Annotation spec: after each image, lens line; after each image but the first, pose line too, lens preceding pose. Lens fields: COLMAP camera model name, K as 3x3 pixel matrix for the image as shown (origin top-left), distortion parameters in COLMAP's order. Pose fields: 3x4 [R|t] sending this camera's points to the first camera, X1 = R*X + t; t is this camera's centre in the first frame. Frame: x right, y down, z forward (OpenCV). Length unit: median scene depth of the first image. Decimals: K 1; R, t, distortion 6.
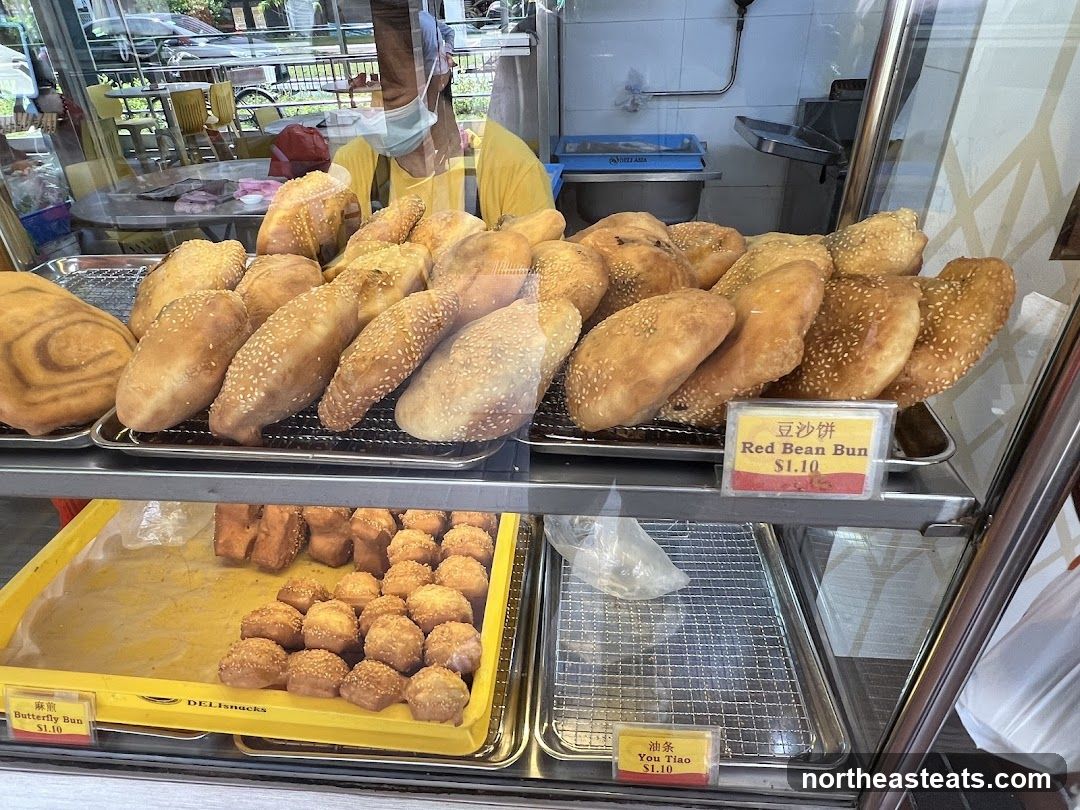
lens RADIAL K [[679.7, 0, 515.6], [0, 679.7, 441.7], [0, 0, 1]] dist [-0.003790, -0.000626]
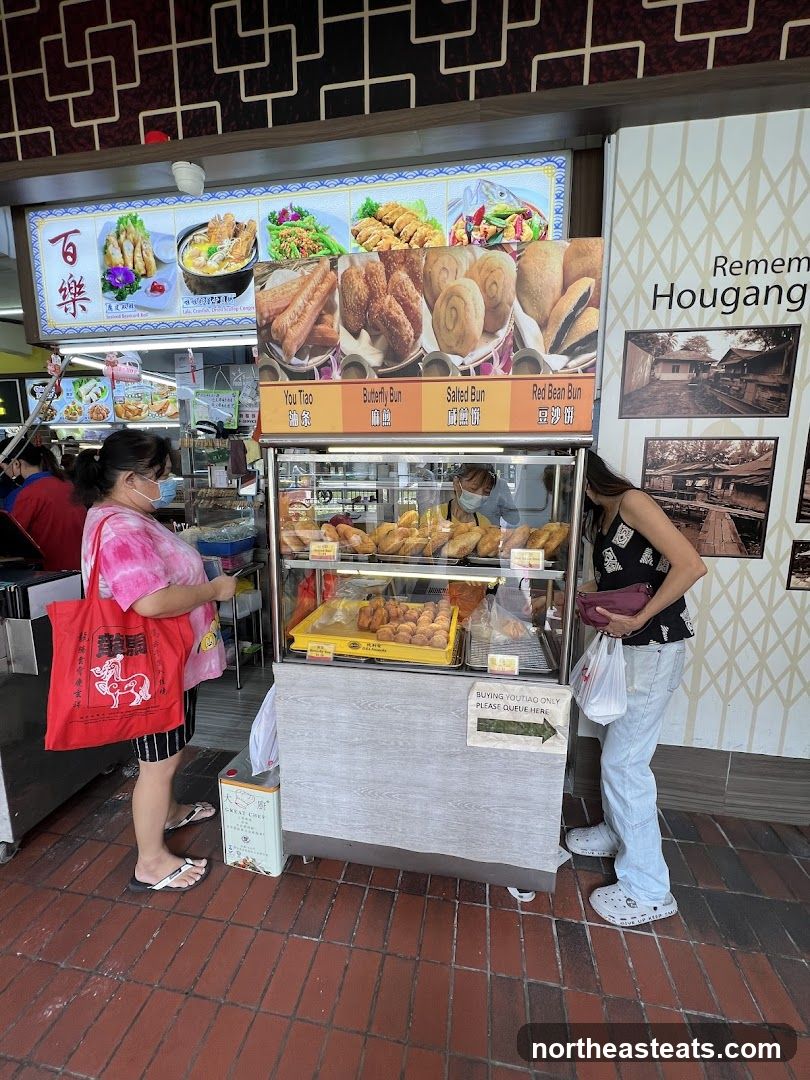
lens RADIAL K [[452.2, 0, 405.0], [0, 452.2, 540.0], [0, 0, 1]] dist [-0.005564, -0.000183]
pose [[0.997131, 0.050285, -0.056576, -0.159517], [-0.068599, 0.916274, -0.394635, 0.718780], [0.031995, 0.397384, 0.917095, -1.206041]]
